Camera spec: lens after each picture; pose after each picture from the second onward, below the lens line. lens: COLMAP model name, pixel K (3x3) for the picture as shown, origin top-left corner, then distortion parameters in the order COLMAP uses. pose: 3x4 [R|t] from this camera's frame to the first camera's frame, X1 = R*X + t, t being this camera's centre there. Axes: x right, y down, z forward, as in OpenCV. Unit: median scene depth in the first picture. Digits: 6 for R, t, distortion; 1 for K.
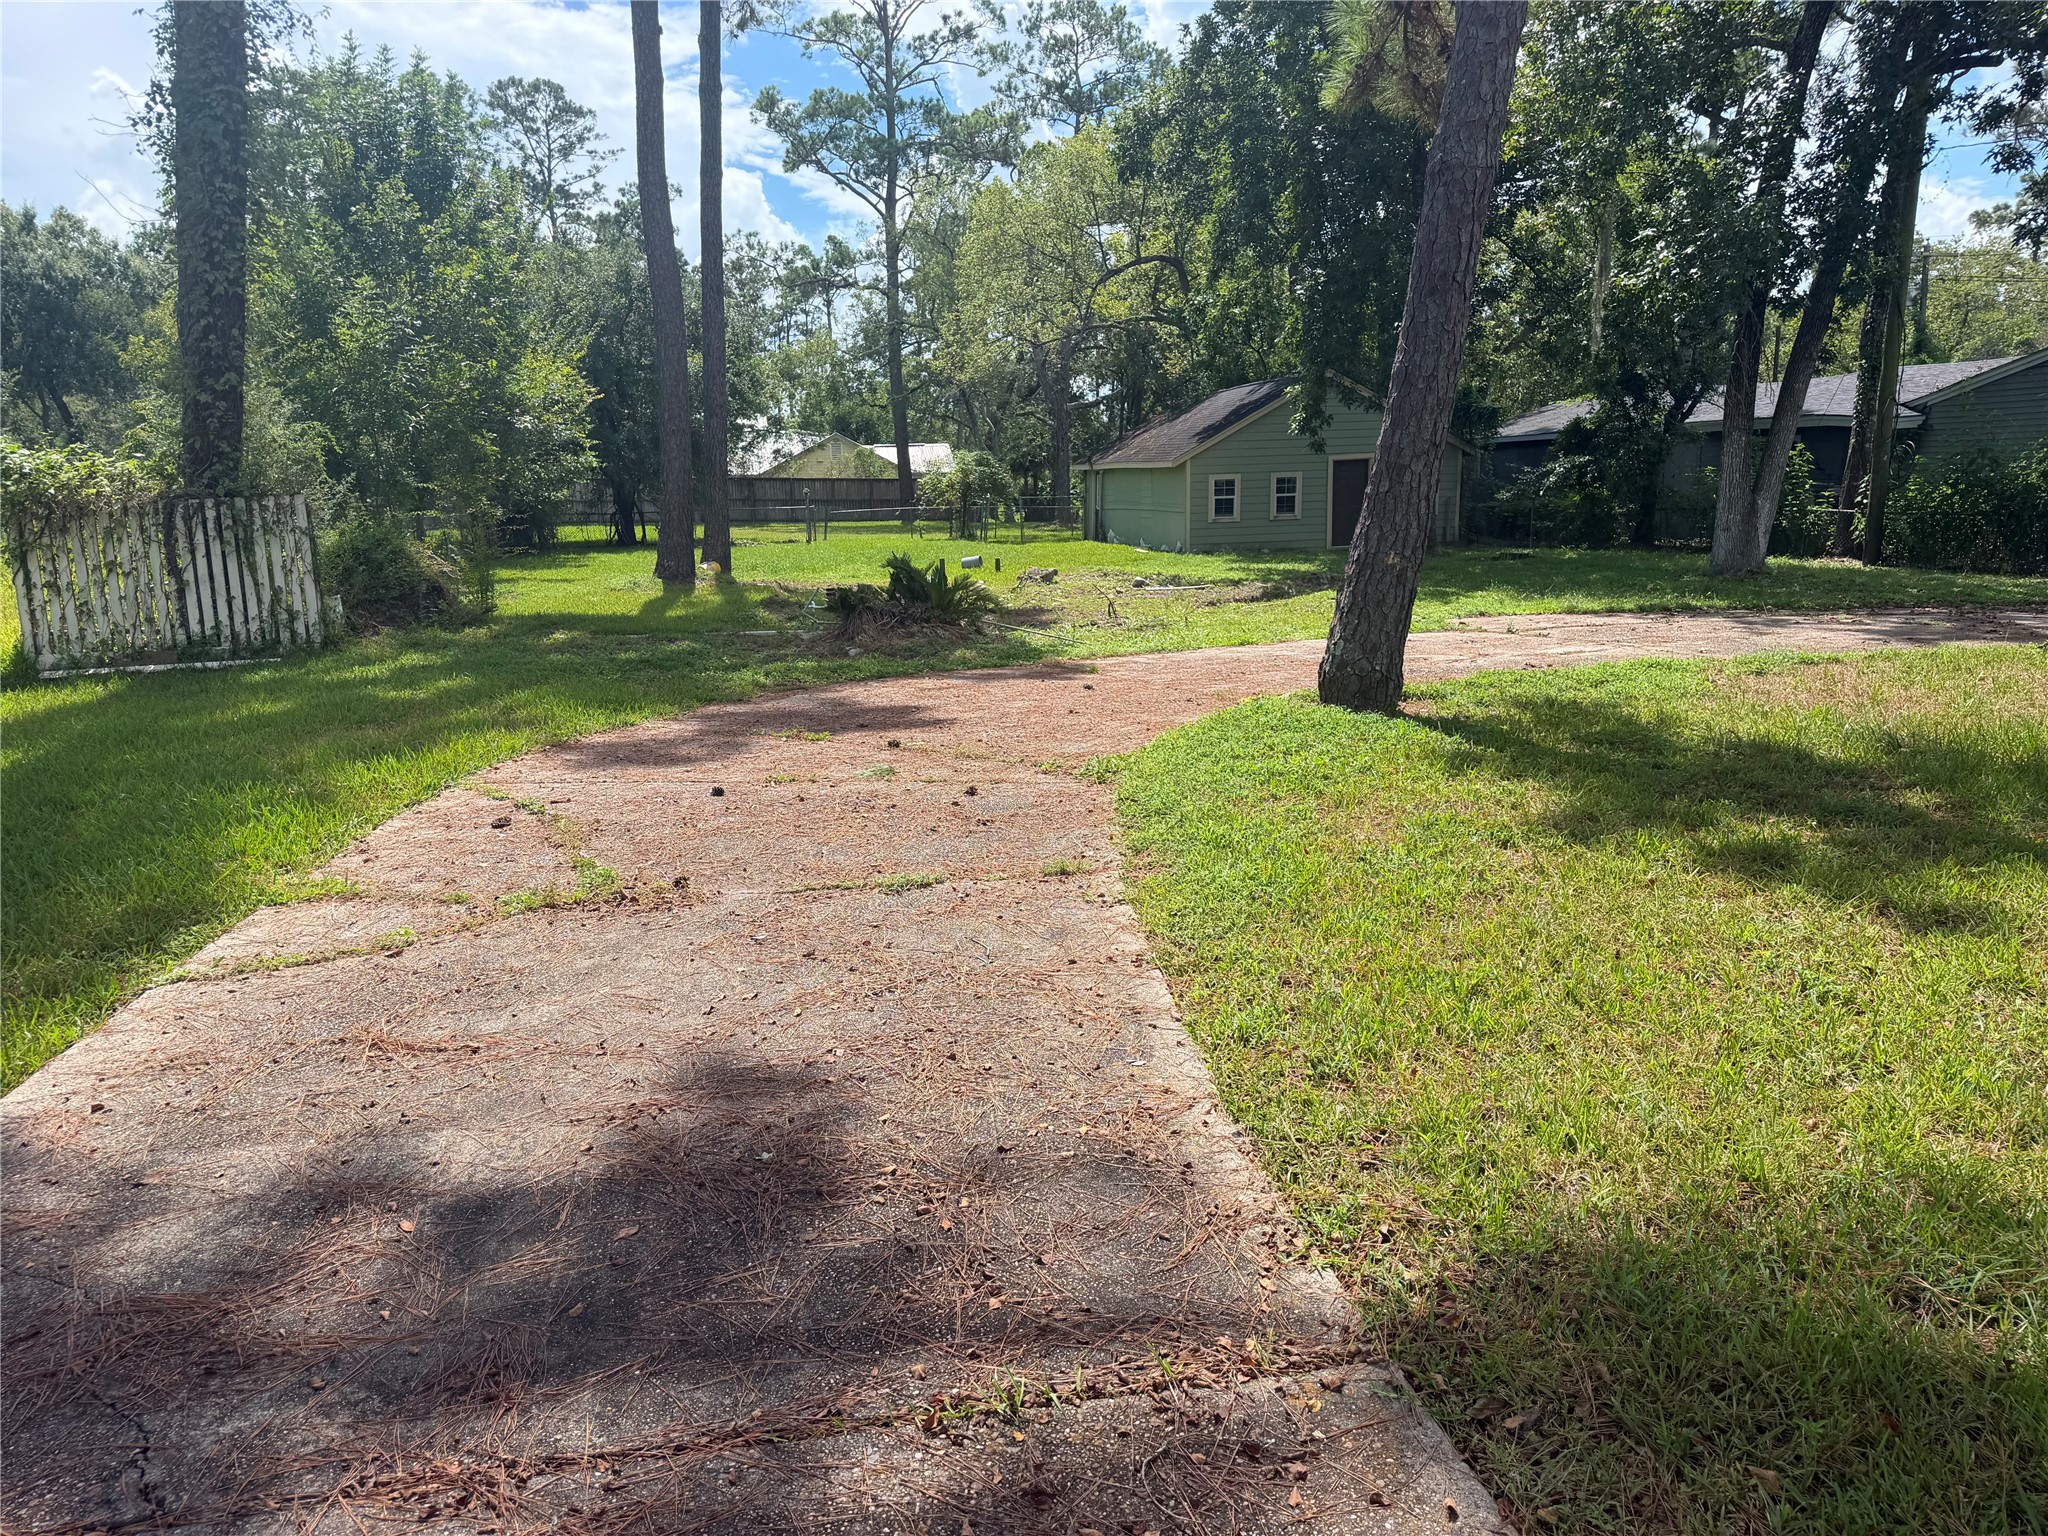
lens RADIAL K [[1450.6, 0, 1031.4], [0, 1450.6, 760.6], [0, 0, 1]] dist [0.013201, -0.004076]
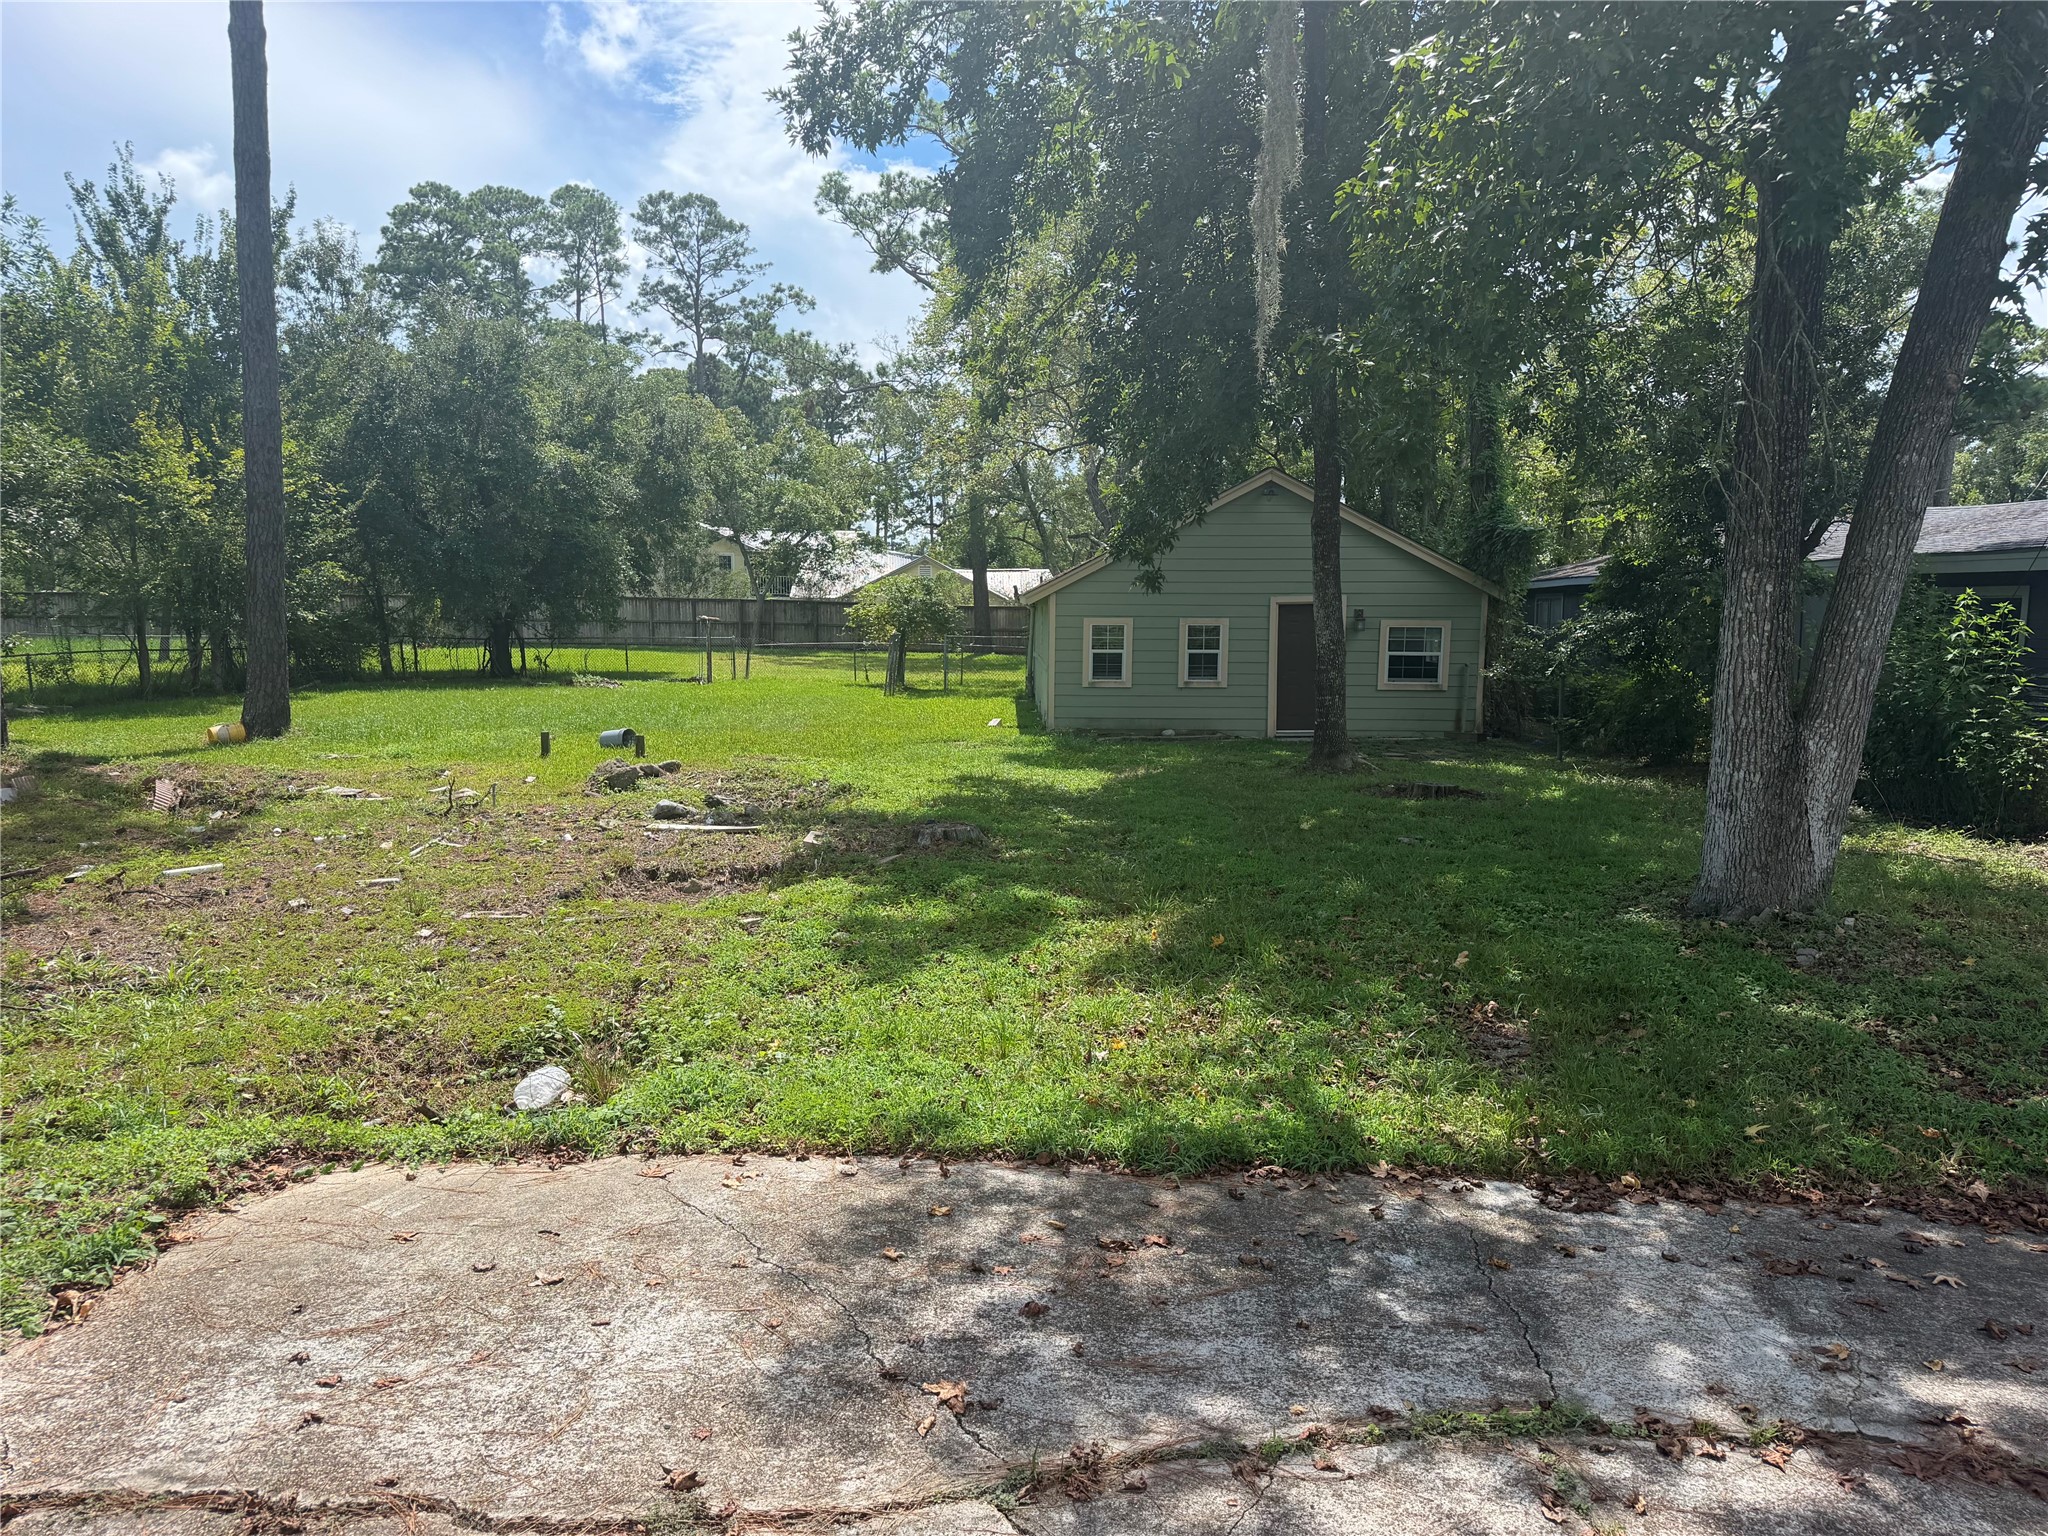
lens RADIAL K [[1450.6, 0, 1017.8], [0, 1450.6, 774.6], [0, 0, 1]] dist [0.013201, -0.004076]
pose [[0.985252, 0.056302, -0.161579, 0.096158], [-0.068713, 0.995015, -0.072276, -0.034441], [0.156705, 0.082313, 0.984209, 0.158307]]
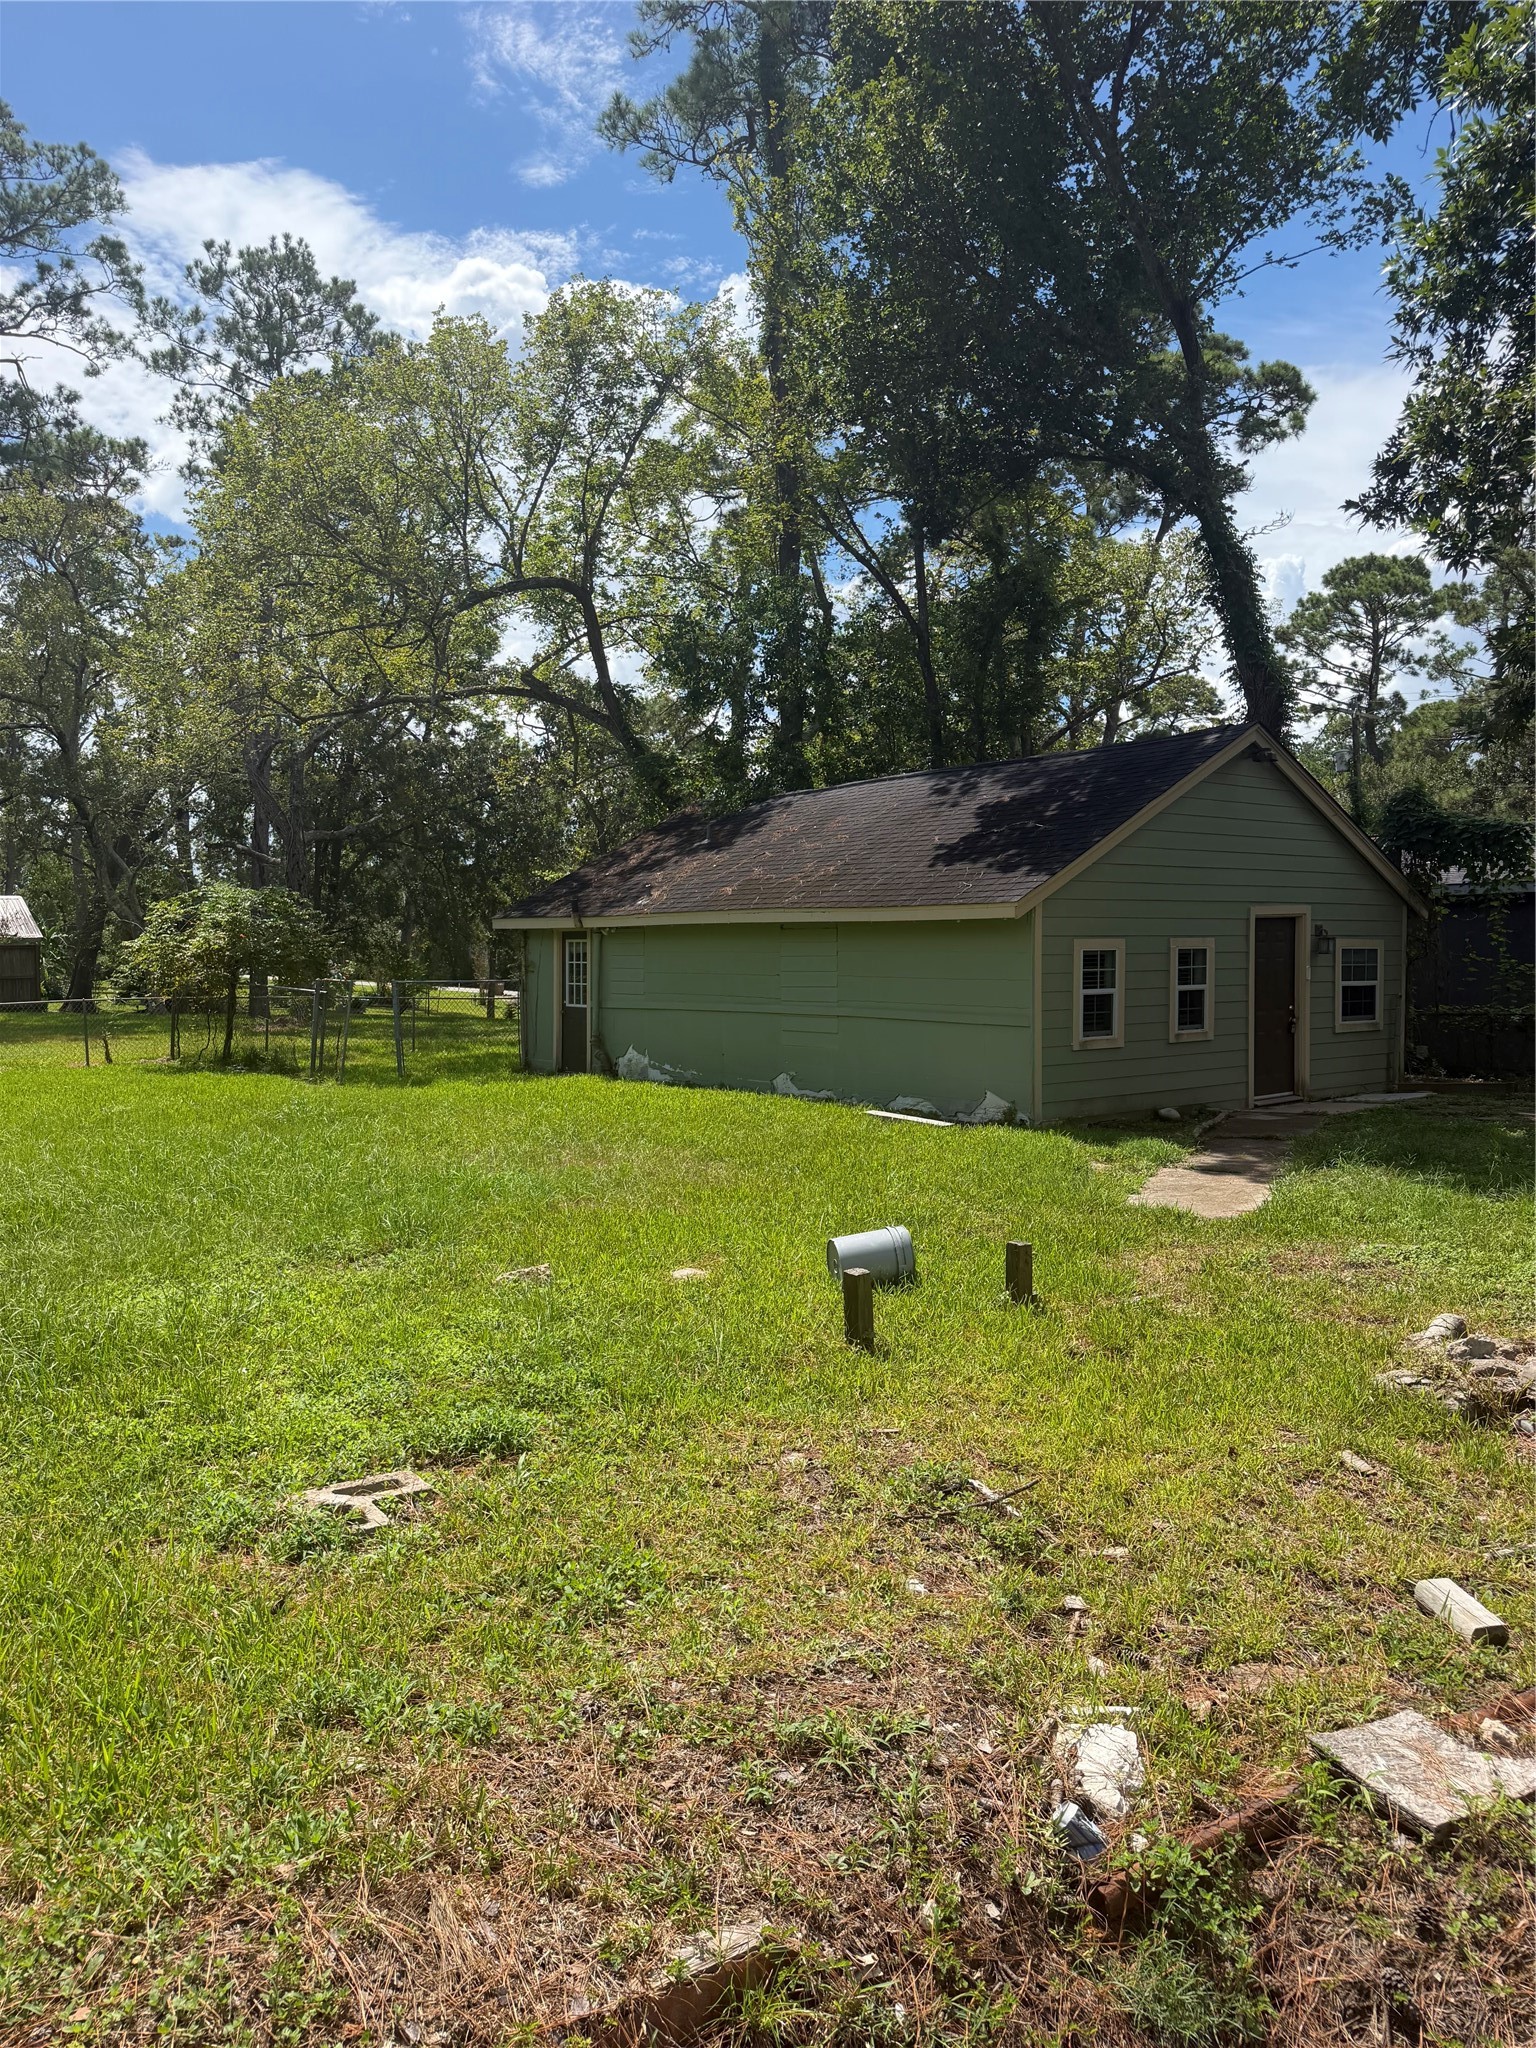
lens RADIAL K [[1450.6, 0, 758.3], [0, 1450.6, 1032.9], [0, 0, 1]] dist [0.013201, -0.004076]
pose [[0.893802, -0.001132, 0.448461, -0.068006], [0.064383, 0.989962, -0.125821, -0.057955], [-0.443817, 0.141333, 0.884902, 0.317326]]
